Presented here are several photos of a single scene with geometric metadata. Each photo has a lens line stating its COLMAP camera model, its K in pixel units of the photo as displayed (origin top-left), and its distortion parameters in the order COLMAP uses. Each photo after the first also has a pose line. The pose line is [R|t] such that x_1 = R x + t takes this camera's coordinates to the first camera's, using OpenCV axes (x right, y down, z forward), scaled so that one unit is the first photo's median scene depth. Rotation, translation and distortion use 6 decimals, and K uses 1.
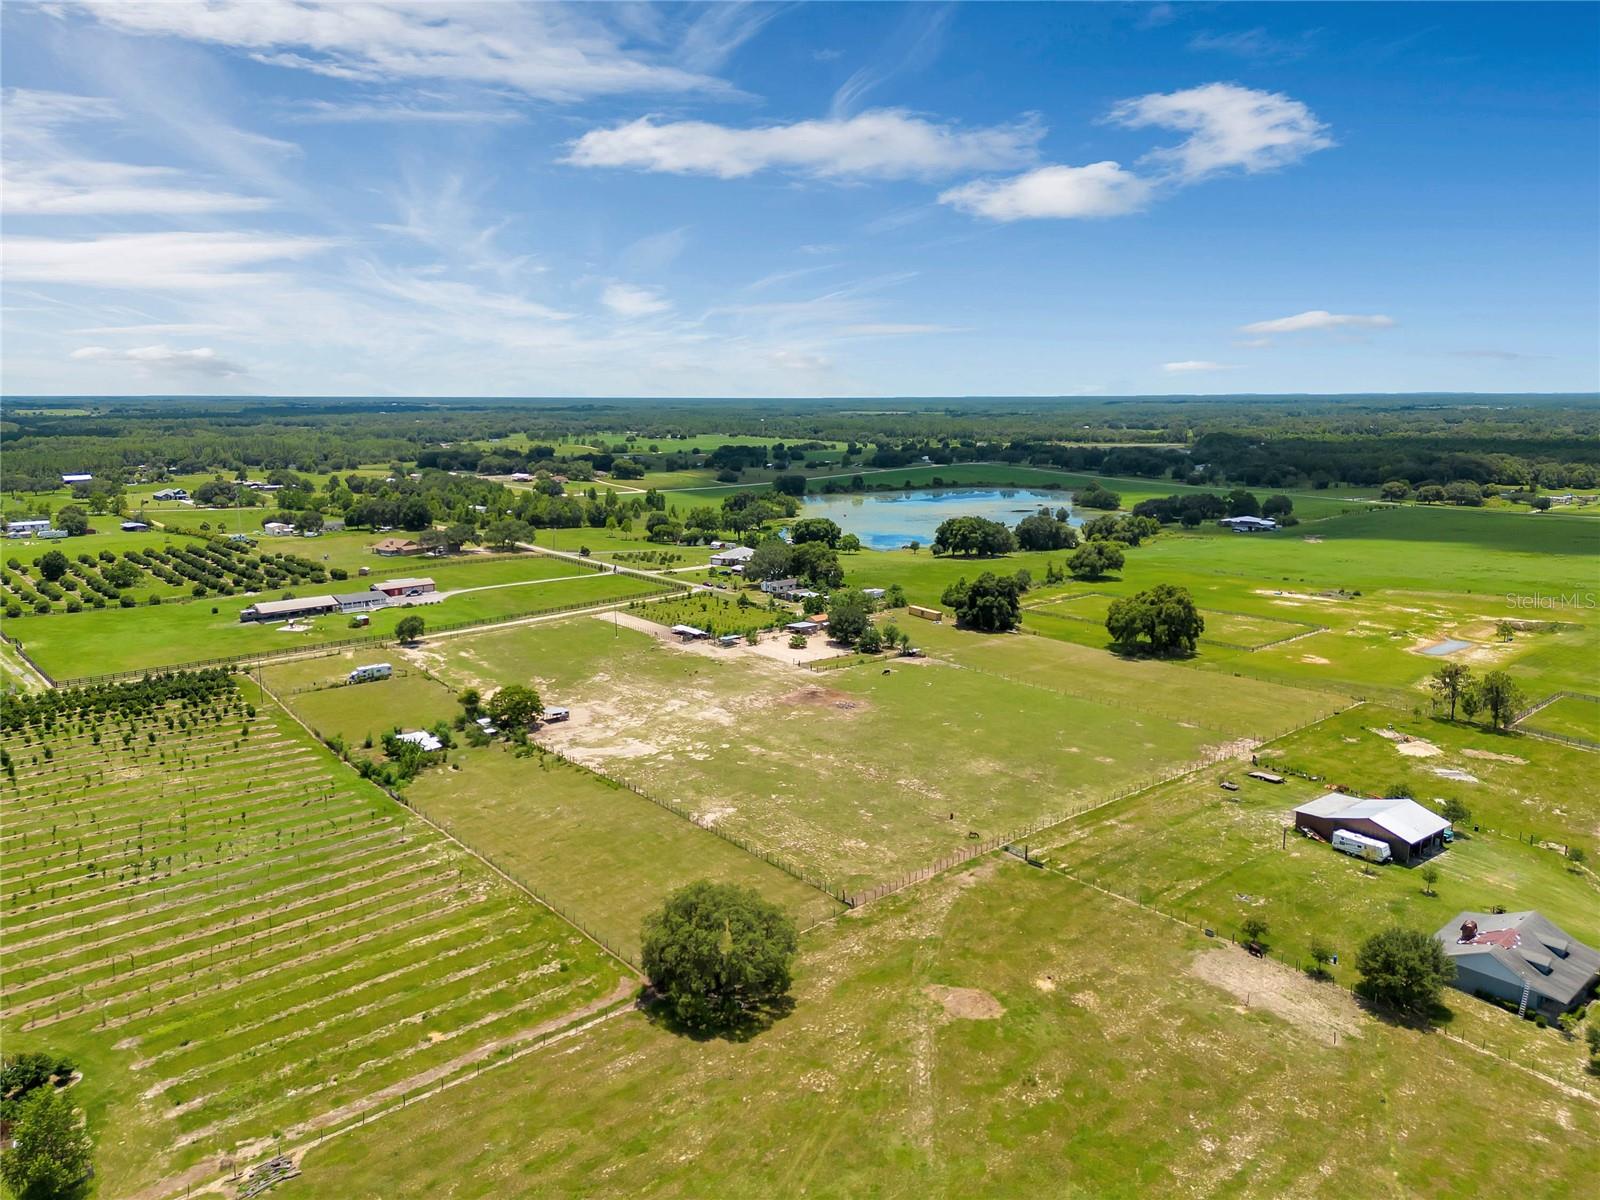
lens RADIAL K [[1126.4, 0, 794.5], [0, 1126.4, 605.2], [0, 0, 1]] dist [0.074932, -0.078634]
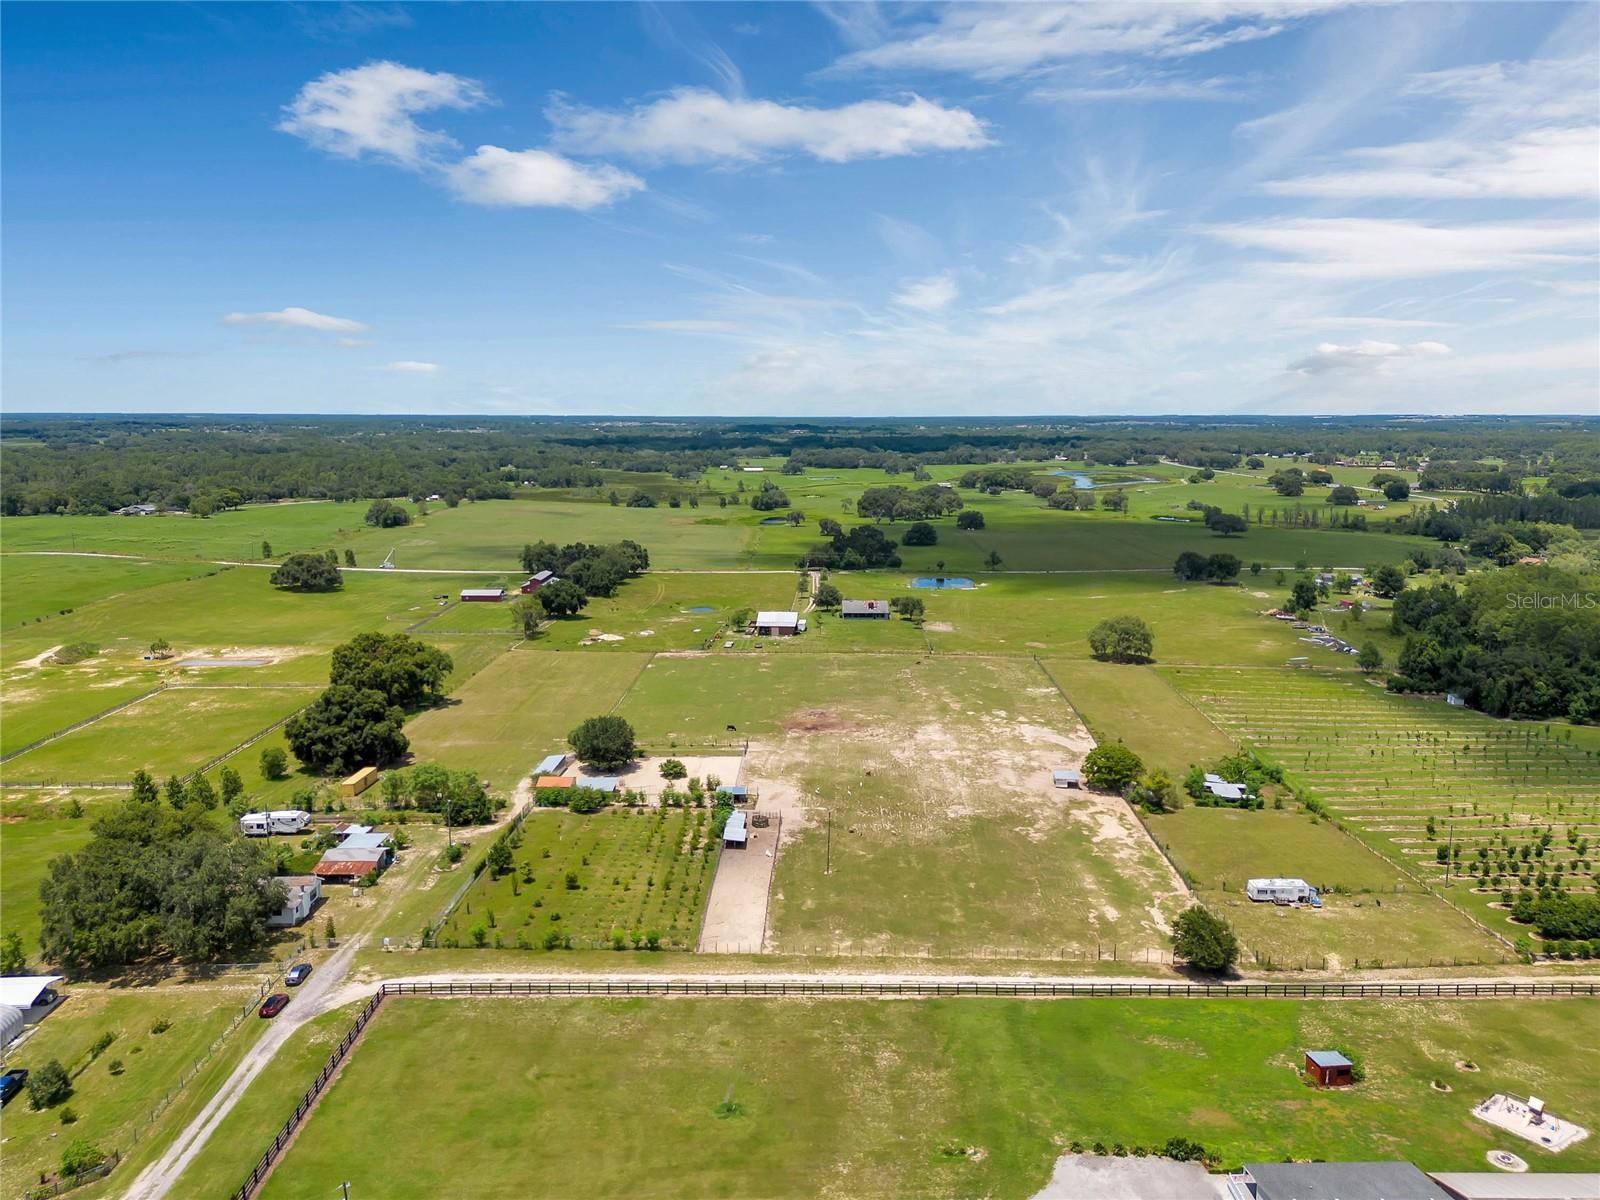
lens RADIAL K [[1133.8, 0, 794.0], [0, 1133.8, 600.6], [0, 0, 1]] dist [0.073820, -0.076718]
pose [[-0.750115, -0.109512, 0.652177, -0.657170], [0.120862, 0.946881, 0.298010, -0.350849], [-0.650169, 0.302365, -0.697033, 1.821759]]
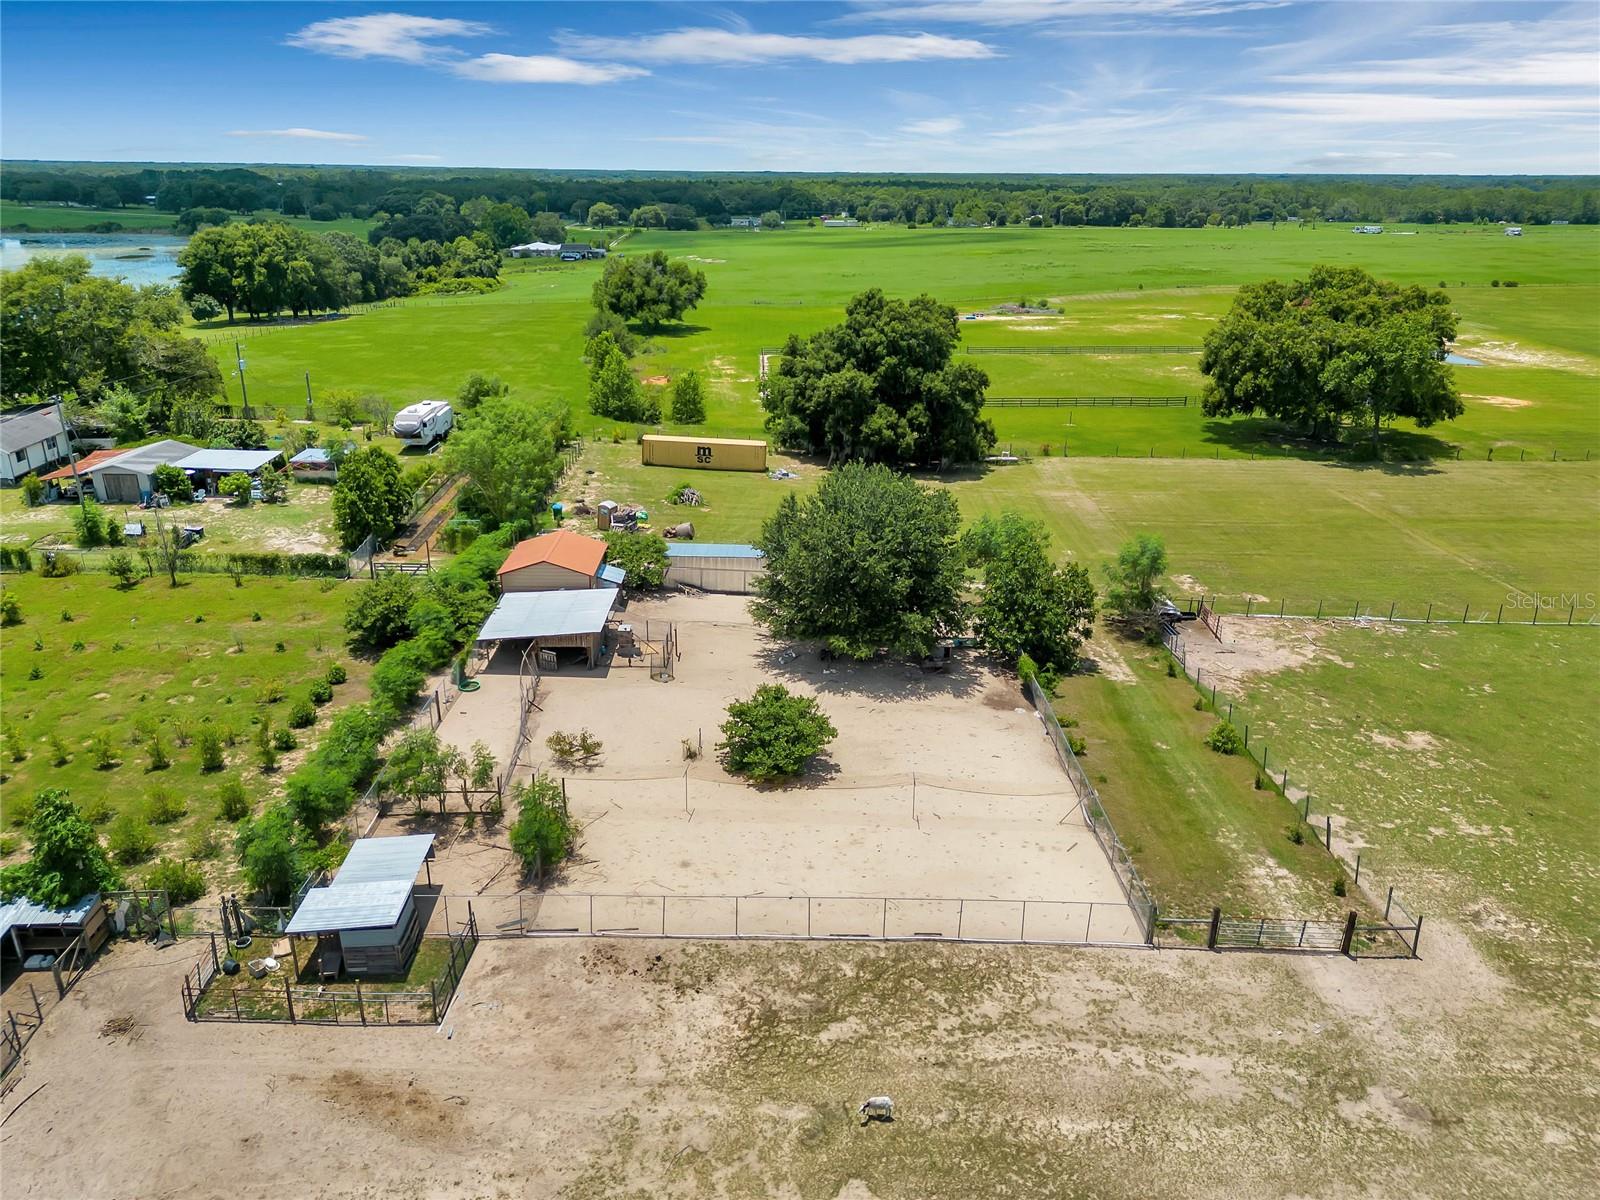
lens RADIAL K [[1126.0, 0, 803.6], [0, 1126.0, 603.9], [0, 0, 1]] dist [0.077016, -0.075720]
pose [[0.631249, -0.270963, 0.726707, -0.143848], [0.134477, 0.961032, 0.241522, -0.034300], [-0.763833, -0.054735, 0.643089, 1.139785]]
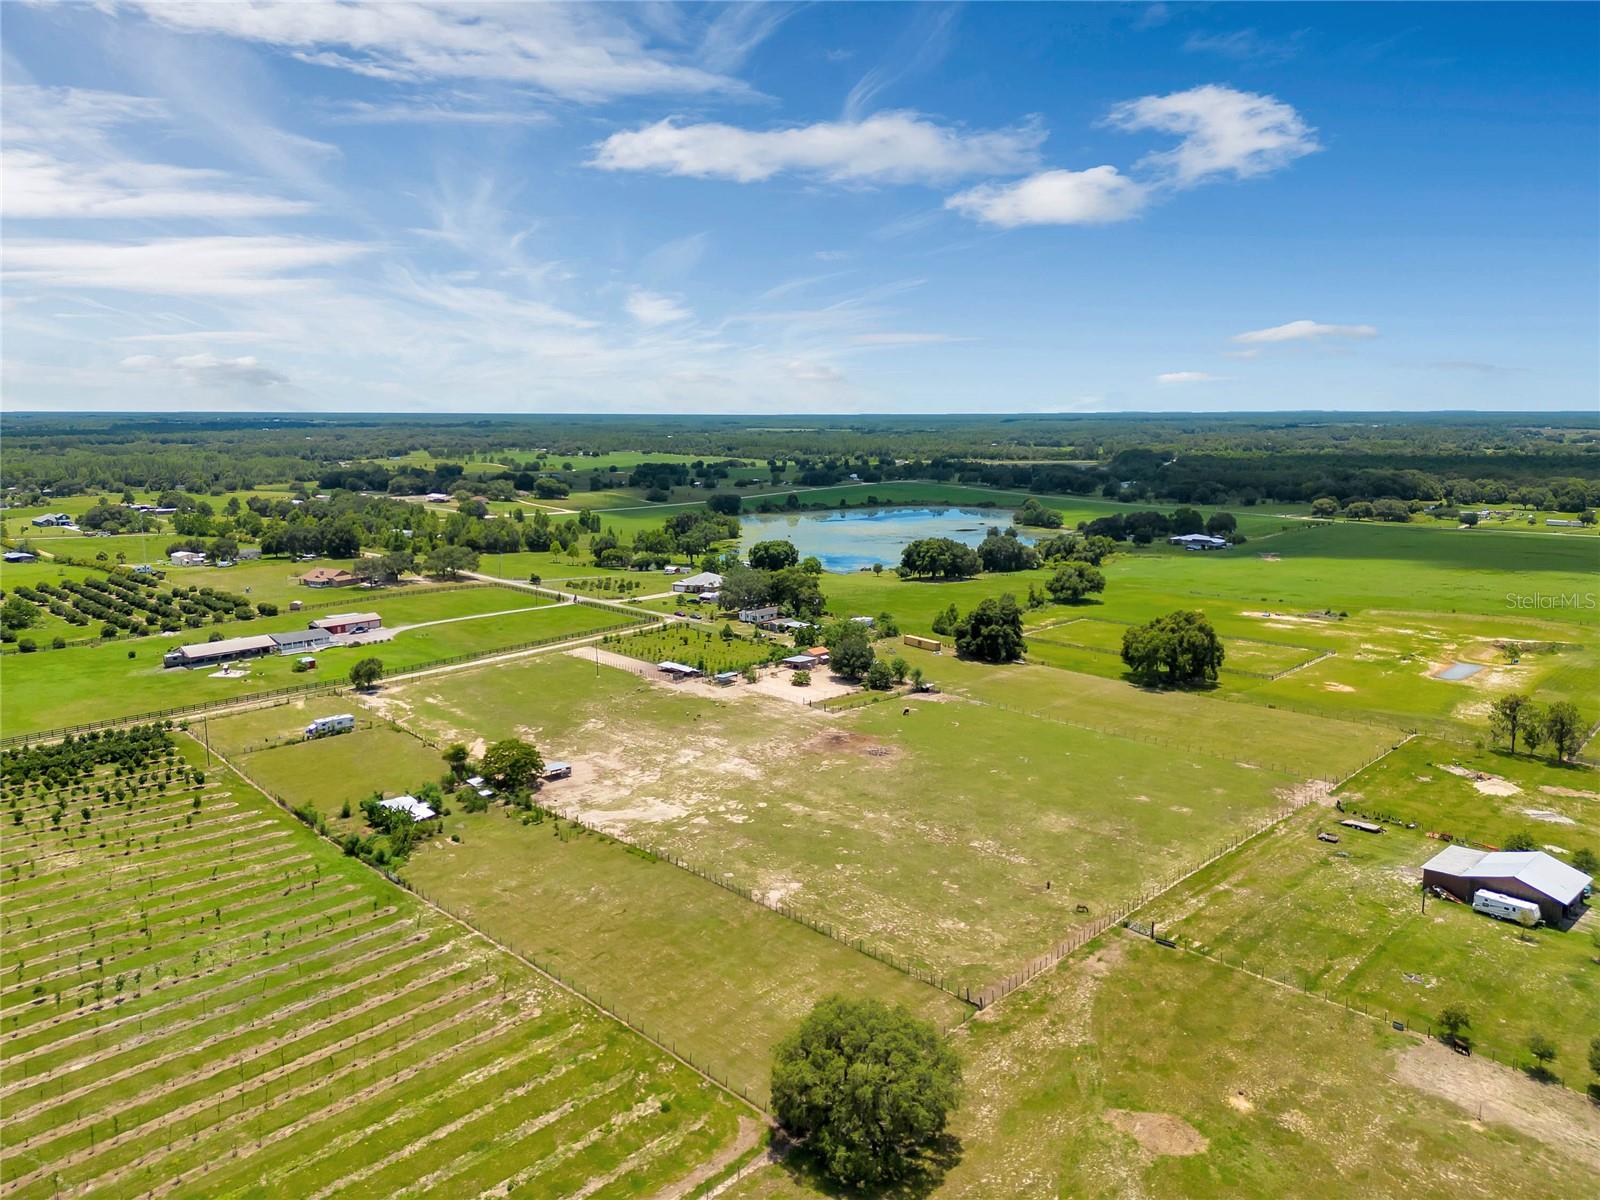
lens RADIAL K [[1133.8, 0, 794.0], [0, 1133.8, 600.6], [0, 0, 1]] dist [0.073820, -0.076718]
pose [[0.996115, -0.013507, 0.087023, -0.106232], [0.015165, 0.999715, -0.018415, -0.018458], [-0.086749, 0.019663, 0.996036, 0.094403]]
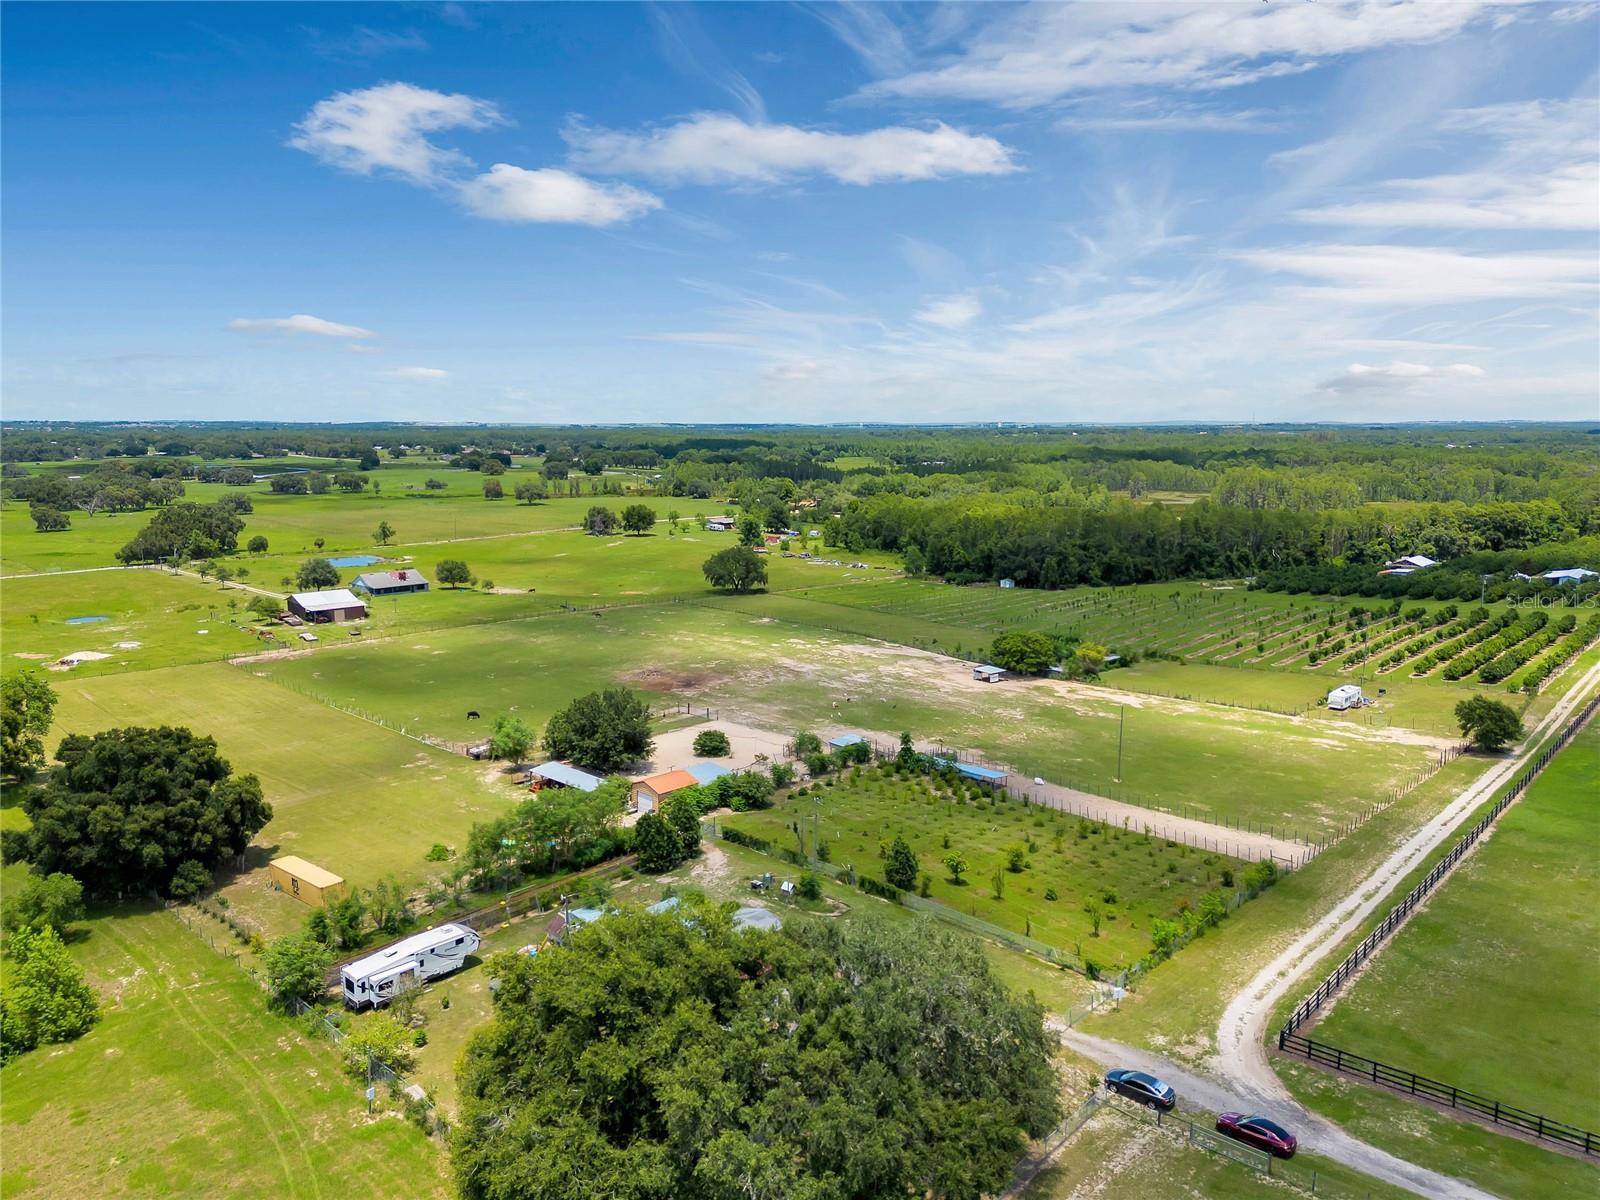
lens RADIAL K [[1138.4, 0, 800.7], [0, 1138.4, 587.2], [0, 0, 1]] dist [0.088679, -0.108102]
pose [[-0.995222, 0.013491, -0.096704, 0.015879], [-0.018528, 0.946320, 0.322699, -0.256696], [0.095867, 0.322948, -0.941549, 1.879567]]
